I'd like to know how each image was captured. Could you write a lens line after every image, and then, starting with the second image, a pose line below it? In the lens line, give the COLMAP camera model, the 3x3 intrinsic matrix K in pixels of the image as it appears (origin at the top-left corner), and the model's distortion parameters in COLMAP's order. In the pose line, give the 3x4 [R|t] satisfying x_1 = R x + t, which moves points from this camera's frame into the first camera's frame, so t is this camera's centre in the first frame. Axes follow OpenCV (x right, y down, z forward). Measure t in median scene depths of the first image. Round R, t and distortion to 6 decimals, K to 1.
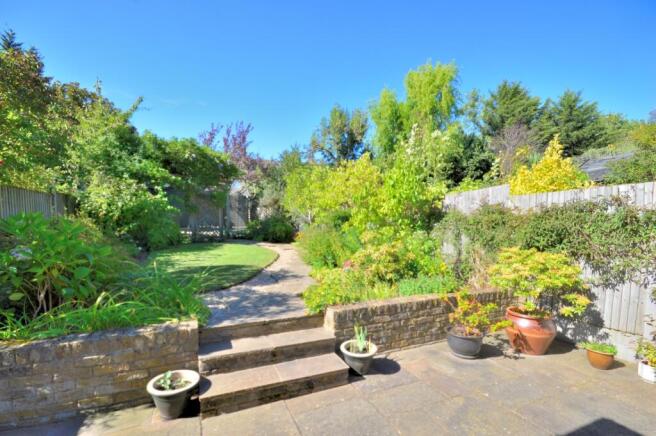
lens RADIAL K [[304.1, 0, 328.6], [0, 304.1, 217.0], [0, 0, 1]] dist [-0.002480, -0.000668]
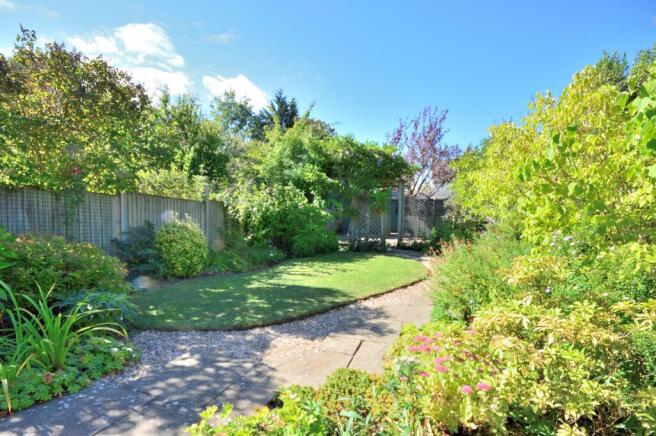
lens RADIAL K [[304.1, 0, 327.4], [0, 304.1, 218.8], [0, 0, 1]] dist [-0.002480, -0.000668]
pose [[0.703384, -0.010887, -0.710726, 0.143121], [-0.006963, 0.999729, -0.022206, 0.008617], [0.710776, 0.020568, 0.703118, 0.329125]]
